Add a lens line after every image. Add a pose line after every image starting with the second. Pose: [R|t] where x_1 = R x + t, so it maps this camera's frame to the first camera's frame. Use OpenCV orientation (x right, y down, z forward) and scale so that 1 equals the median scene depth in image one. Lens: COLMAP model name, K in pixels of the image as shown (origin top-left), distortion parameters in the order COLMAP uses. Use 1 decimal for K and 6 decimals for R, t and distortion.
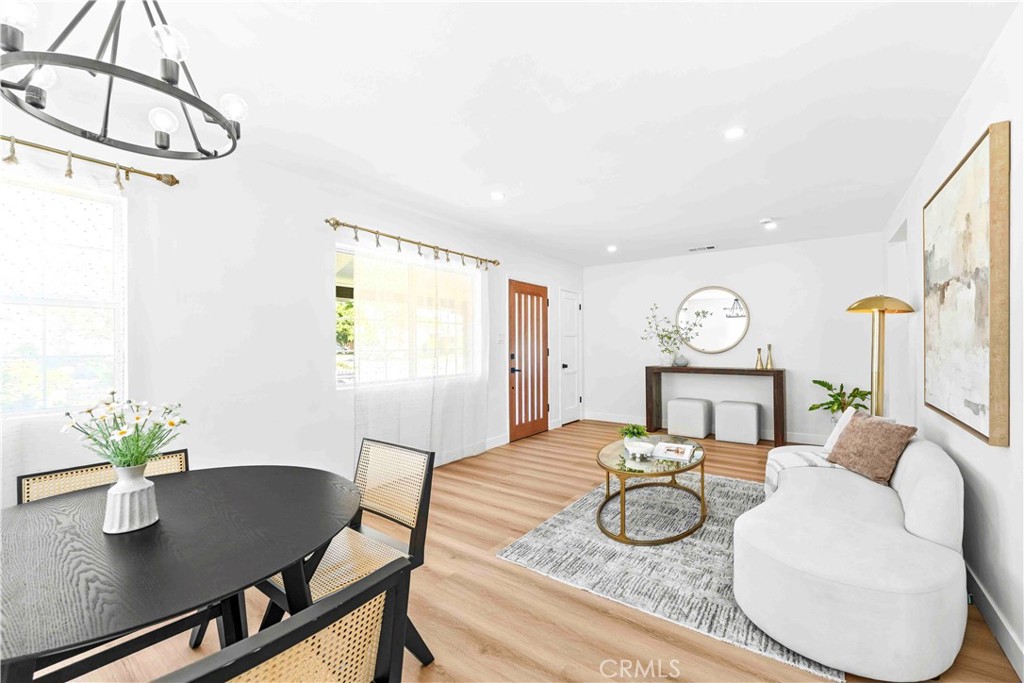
lens RADIAL K [[417.5, 0, 512.0], [0, 417.5, 341.5], [0, 0, 1]] dist [0.000694, -0.000268]
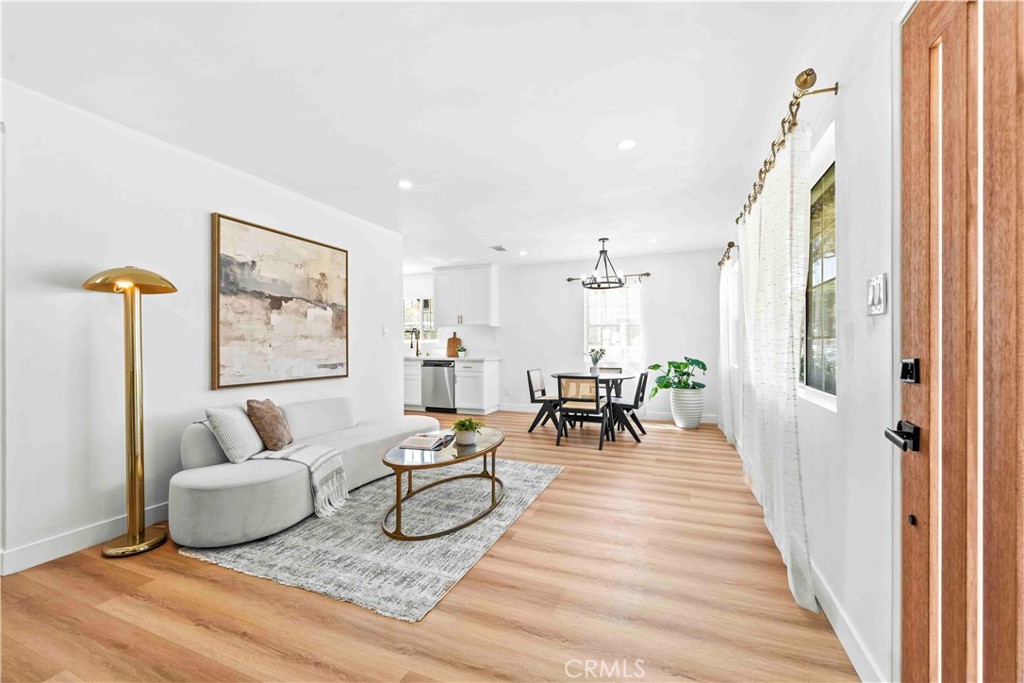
lens RADIAL K [[413.8, 0, 511.9], [0, 413.8, 345.8], [0, 0, 1]] dist [-0.002593, -0.000419]
pose [[-0.970169, 0.007721, -0.242306, 0.262813], [0.008045, 0.999968, -0.000346, 0.022122], [0.242296, -0.002285, -0.970200, 1.217117]]
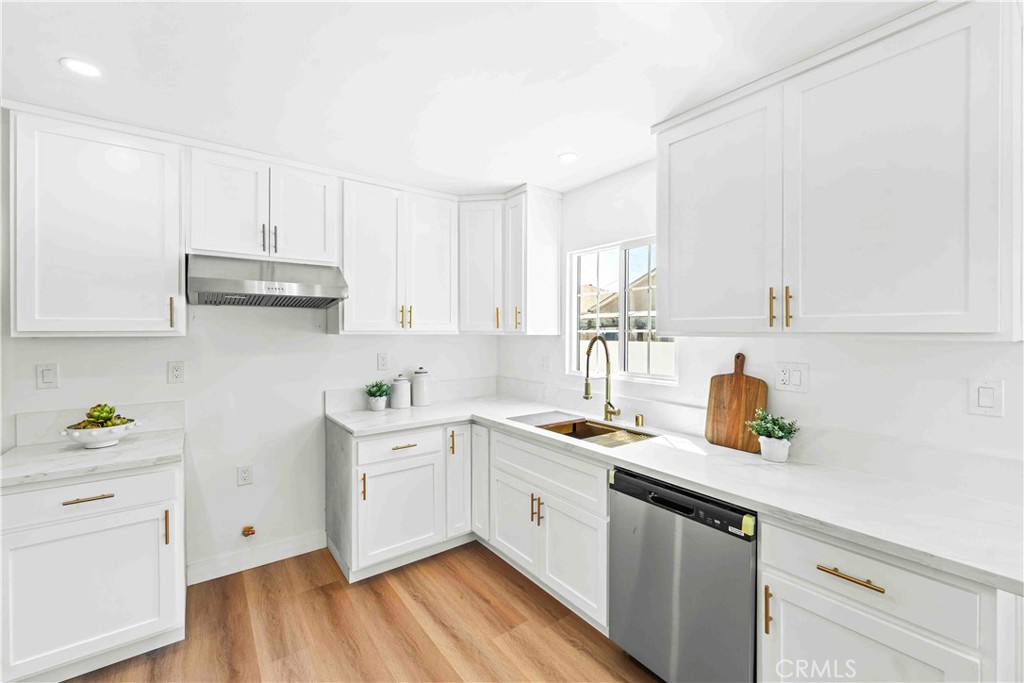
lens RADIAL K [[418.4, 0, 509.3], [0, 418.4, 335.4], [0, 0, 1]] dist [0.000572, -0.000190]
pose [[-0.953753, 0.000563, 0.300590, 0.191237], [0.000661, 1.000000, 0.000225, -0.048340], [-0.300590, 0.000413, -0.953753, 0.159978]]
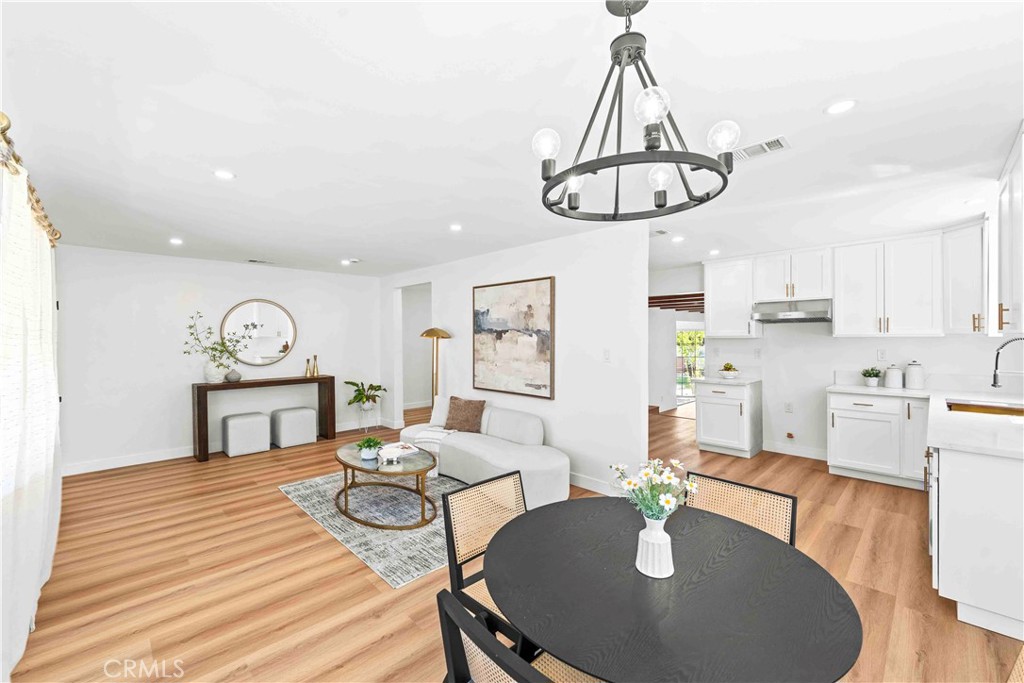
lens RADIAL K [[418.4, 0, 509.3], [0, 418.4, 335.4], [0, 0, 1]] dist [0.000572, -0.000190]
pose [[0.167125, 0.007638, 0.985906, -0.485549], [-0.002189, 0.999970, -0.007376, -0.044156], [-0.985933, -0.000925, 0.167136, 0.273789]]
